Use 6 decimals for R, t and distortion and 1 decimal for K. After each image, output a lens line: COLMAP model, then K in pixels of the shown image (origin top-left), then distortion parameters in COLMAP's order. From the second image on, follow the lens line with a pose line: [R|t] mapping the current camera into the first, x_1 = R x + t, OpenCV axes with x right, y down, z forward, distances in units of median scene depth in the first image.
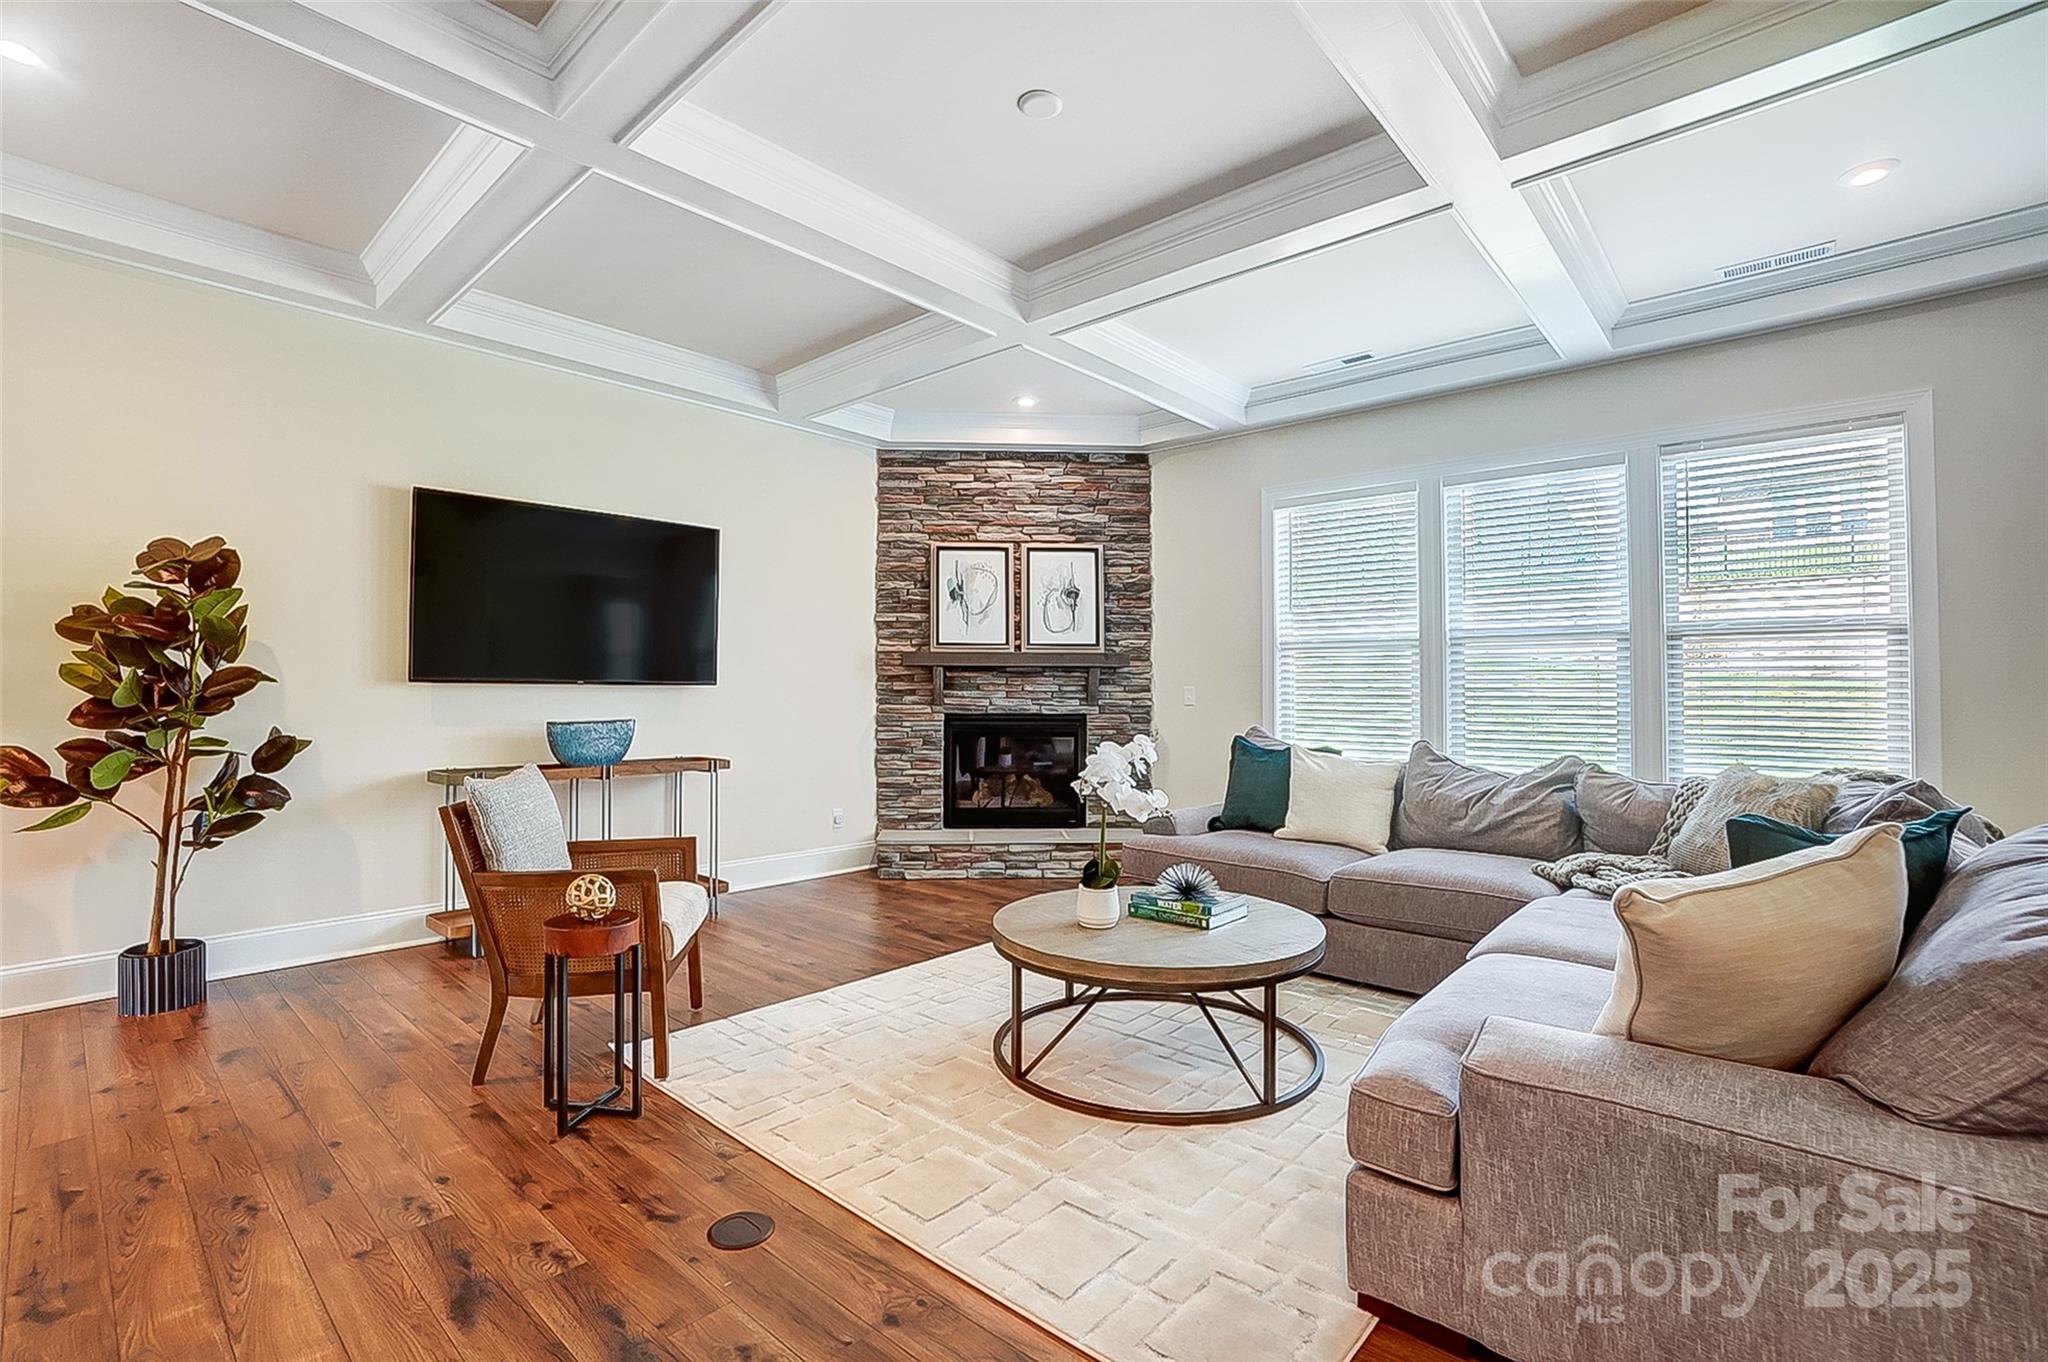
lens RADIAL K [[919.6, 0, 1015.2], [0, 919.6, 677.2], [0, 0, 1]] dist [-0.054686, 0.016321]
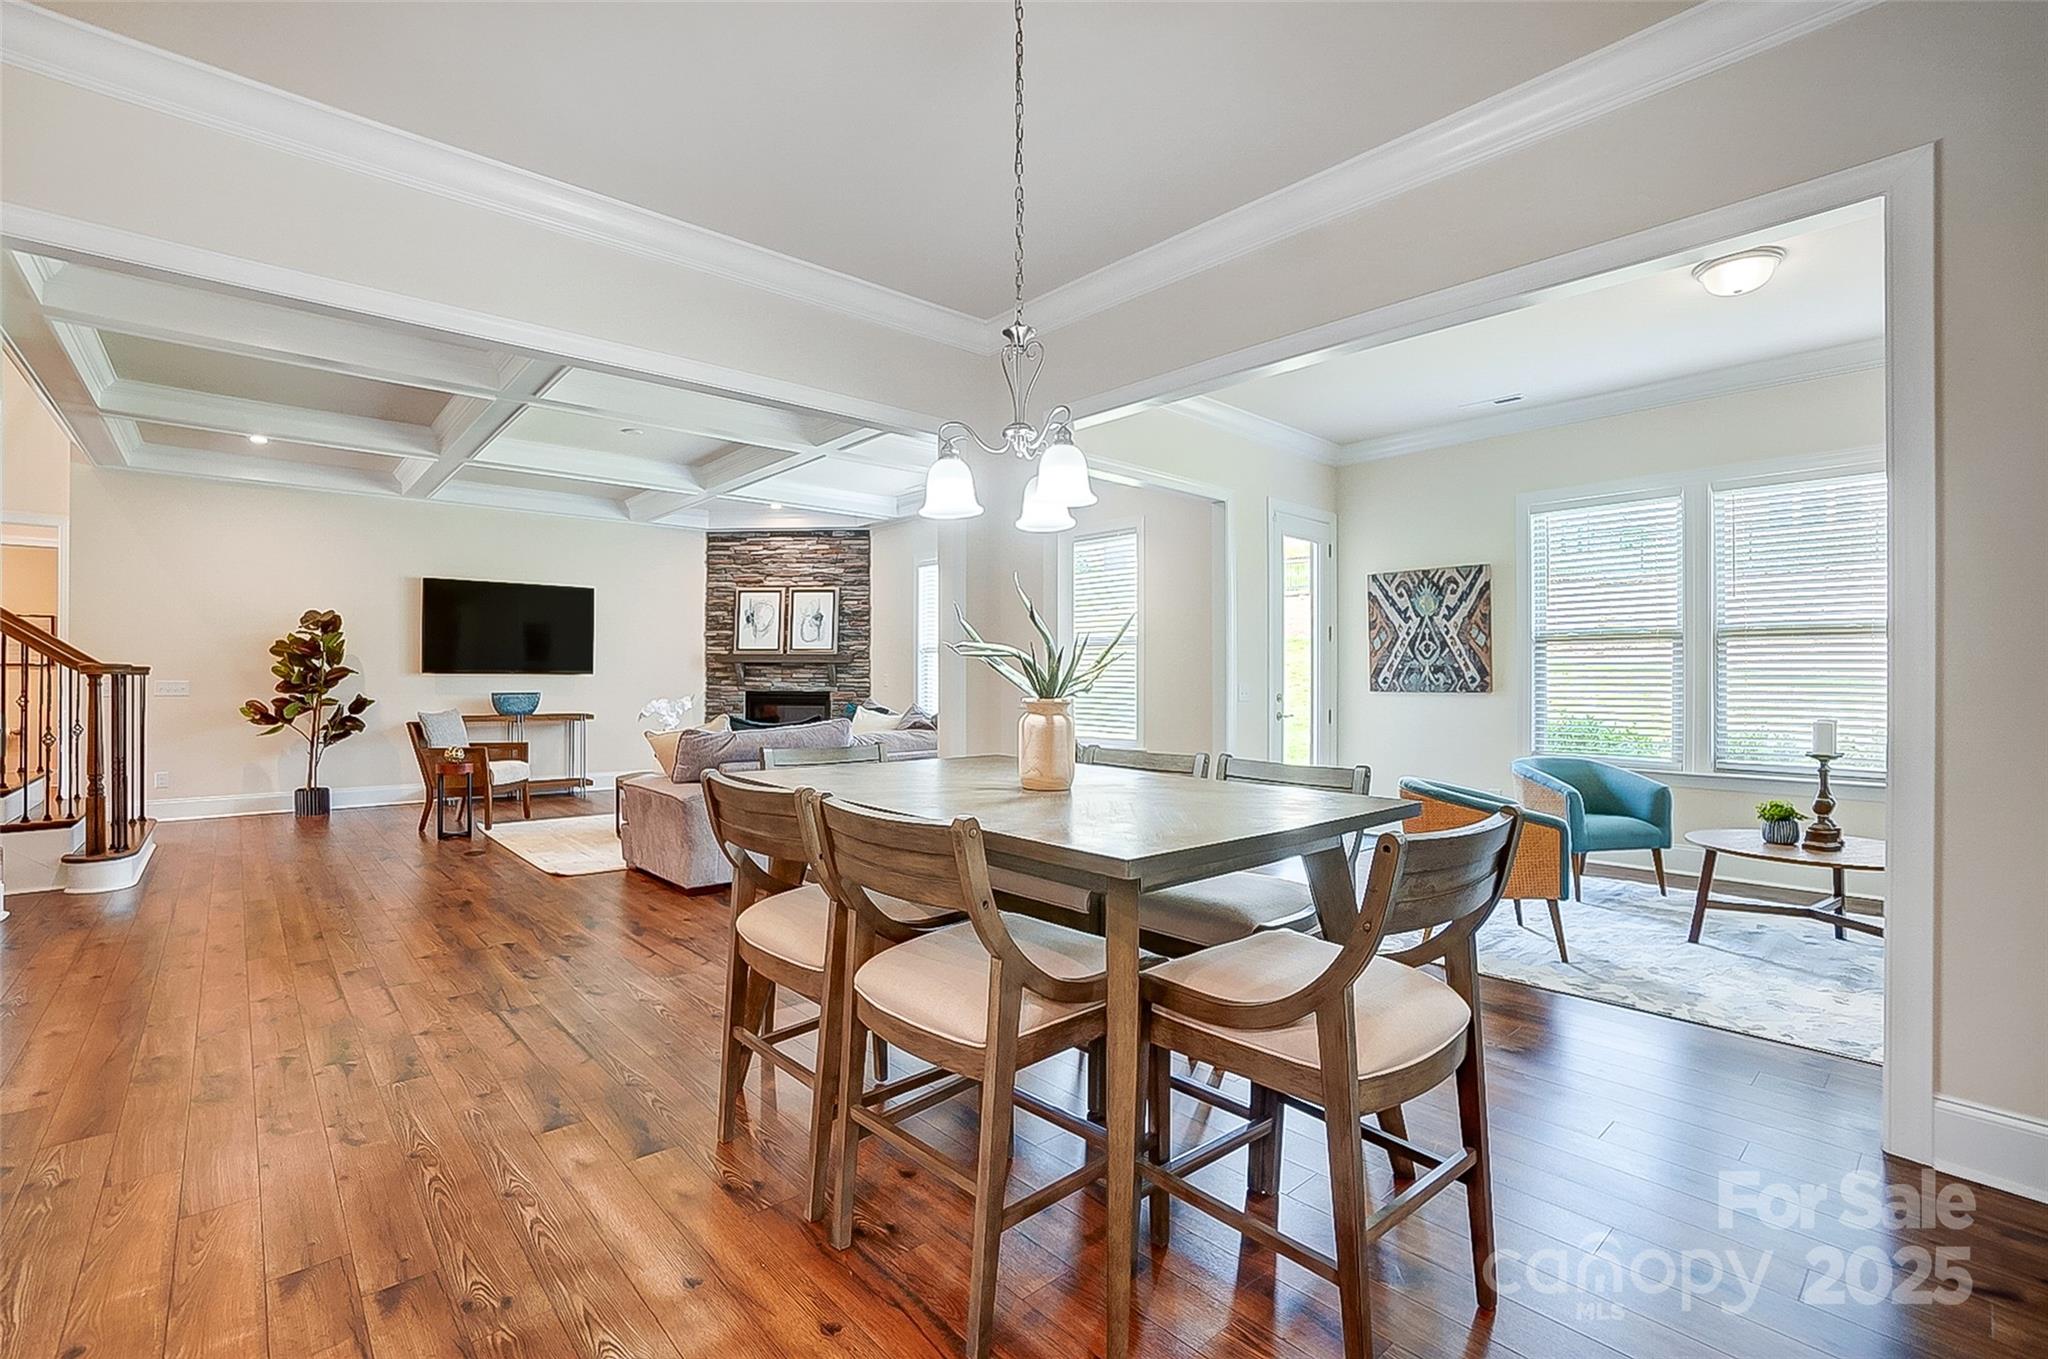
lens RADIAL K [[910.8, 0, 1010.4], [0, 910.8, 676.2], [0, 0, 1]] dist [-0.064173, 0.023273]
pose [[0.993773, 0.000243, -0.111423, 0.580485], [0.001186, 0.999918, 0.012753, -0.007580], [0.111417, -0.012806, 0.993691, -0.568206]]
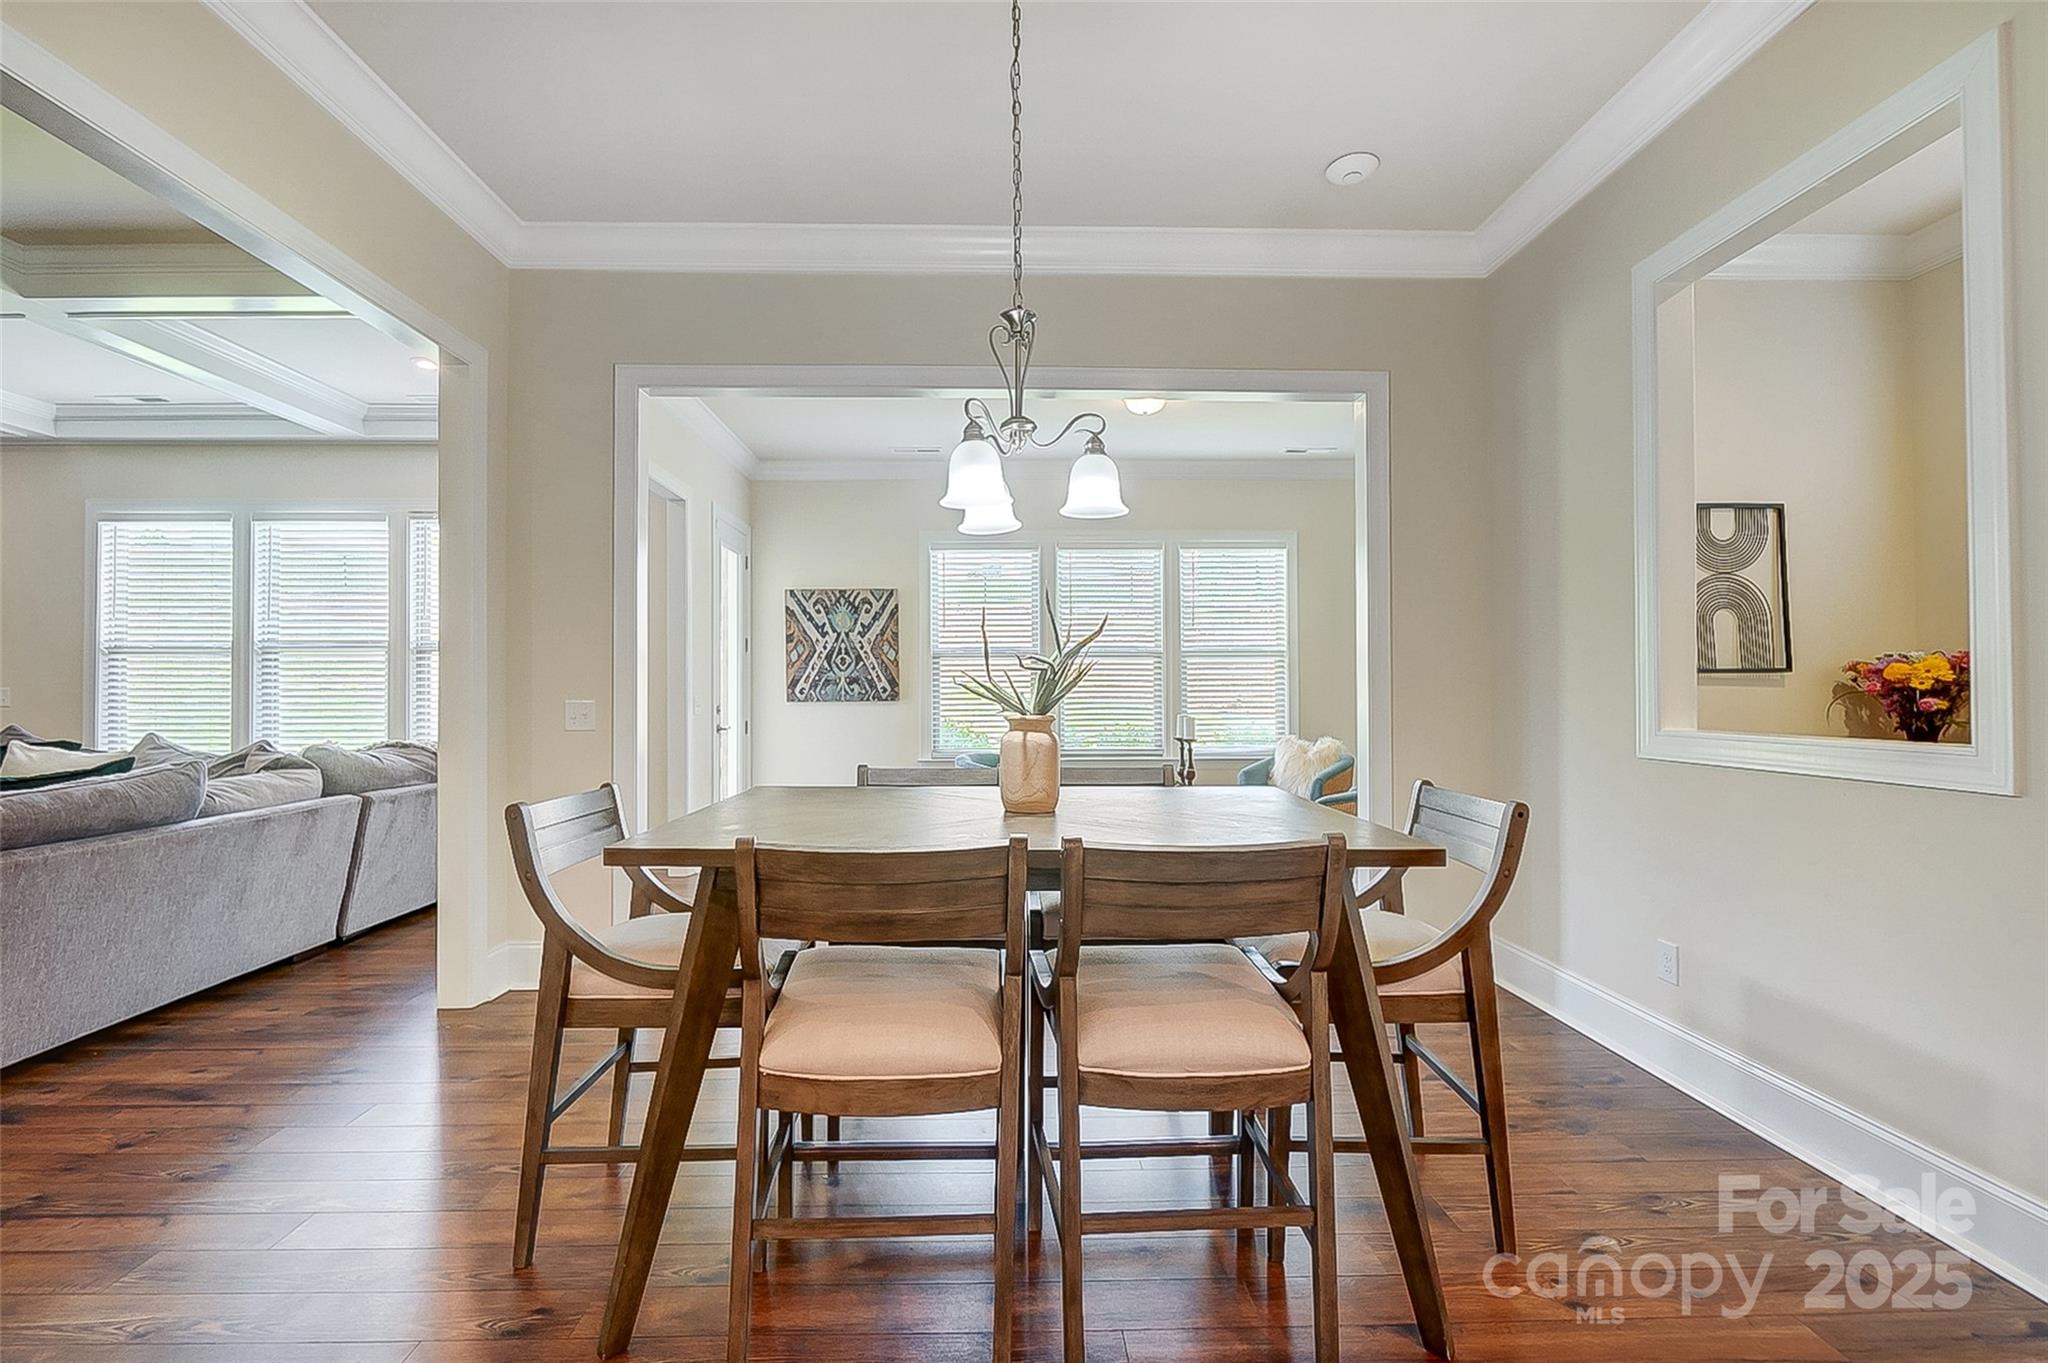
lens RADIAL K [[889.1, 0, 1016.5], [0, 889.1, 677.8], [0, 0, 1]] dist [0.001889, -0.007675]
pose [[0.722975, 0.003274, 0.690866, 0.318754], [-0.006052, 0.999980, 0.001594, -0.008522], [-0.690847, -0.005334, 0.722981, -0.442634]]
